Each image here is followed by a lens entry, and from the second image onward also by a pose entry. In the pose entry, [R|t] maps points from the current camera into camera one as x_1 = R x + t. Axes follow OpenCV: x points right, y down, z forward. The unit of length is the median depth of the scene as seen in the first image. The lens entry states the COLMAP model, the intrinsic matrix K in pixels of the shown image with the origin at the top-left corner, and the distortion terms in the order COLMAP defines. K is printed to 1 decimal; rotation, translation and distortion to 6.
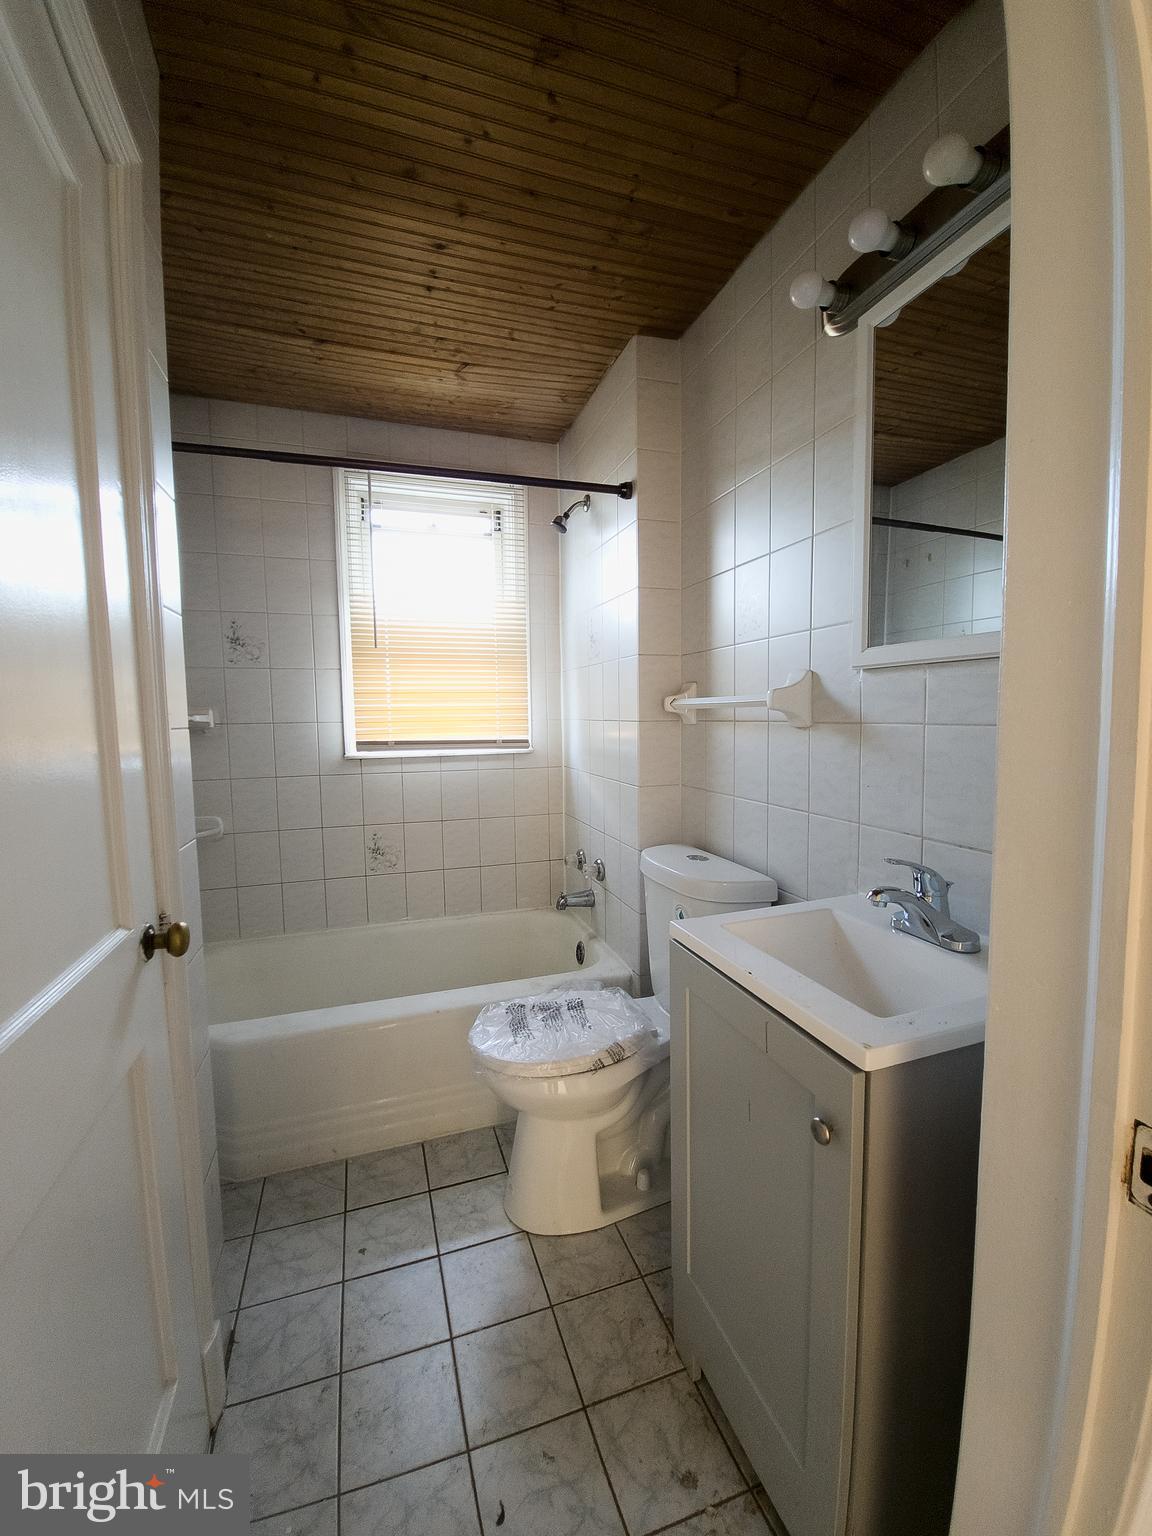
lens RADIAL K [[620.0, 0, 574.9], [0, 620.0, 764.4], [0, 0, 1]] dist [-0.003127, -0.006646]
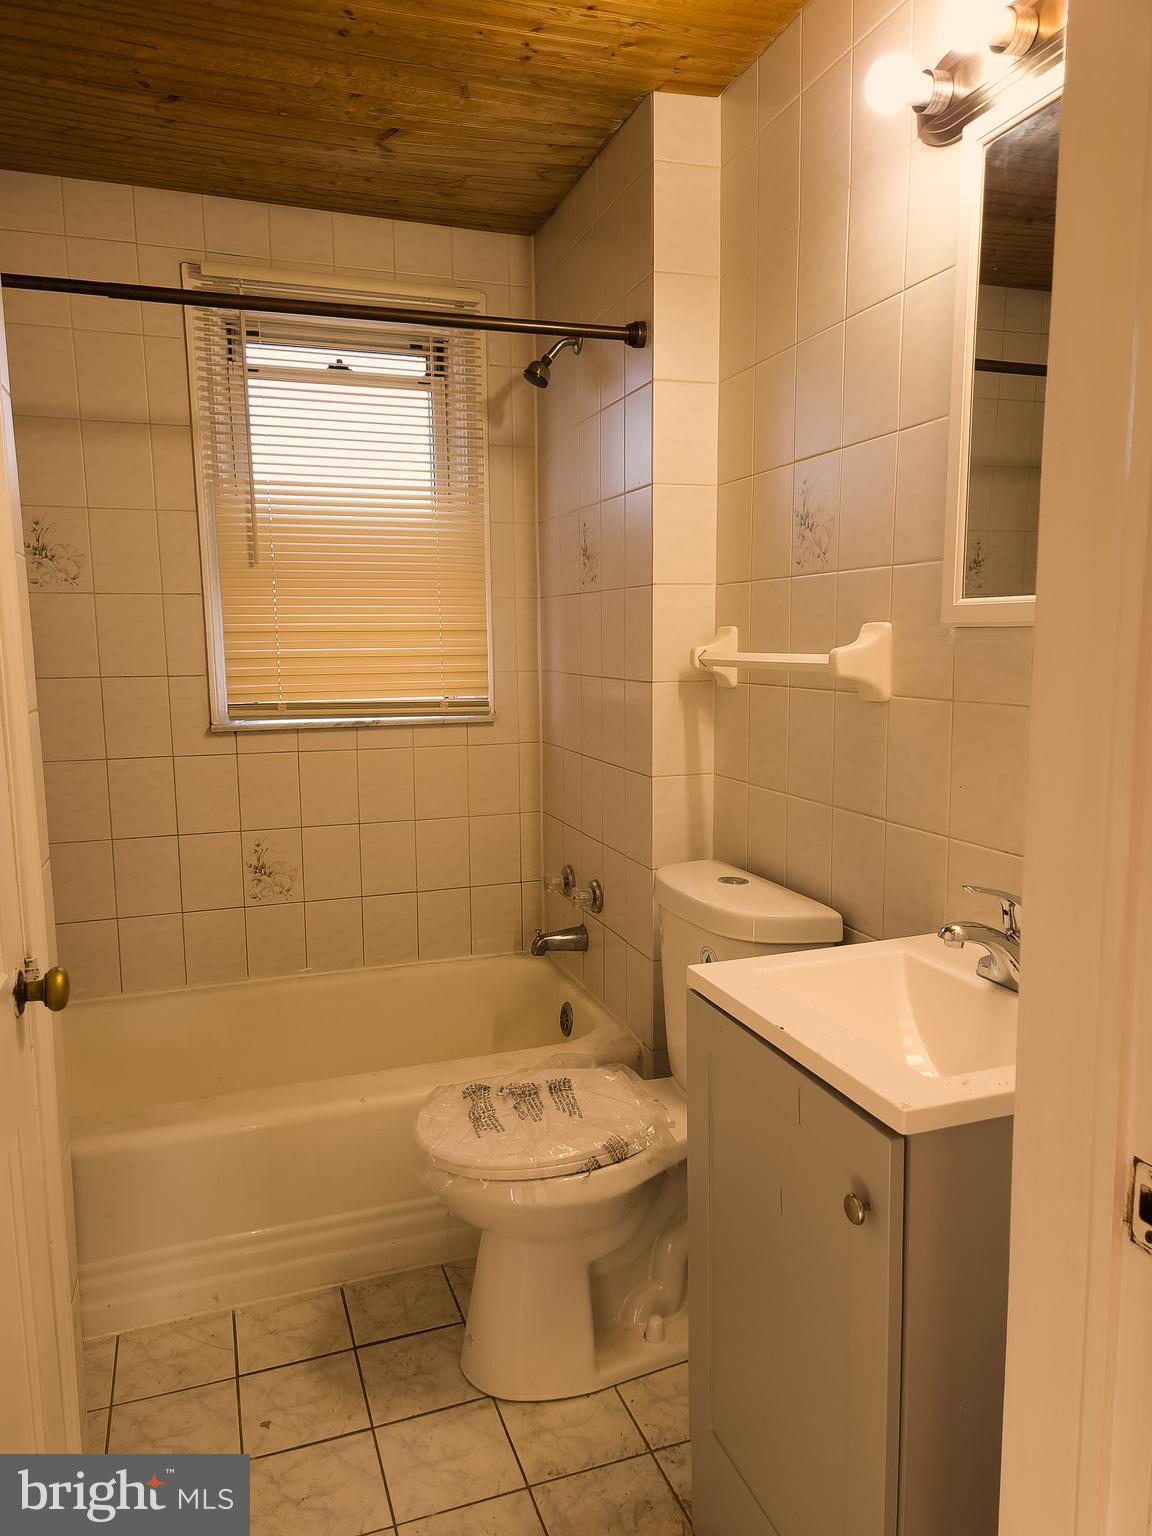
lens RADIAL K [[1035.1, 0, 567.7], [0, 1035.1, 772.1], [0, 0, 1]] dist [0.055103, -0.024521]
pose [[0.999936, 0.001406, 0.011226, -0.004682], [-0.001971, 0.998726, 0.050422, -0.032757], [-0.011141, -0.050441, 0.998665, -0.175185]]
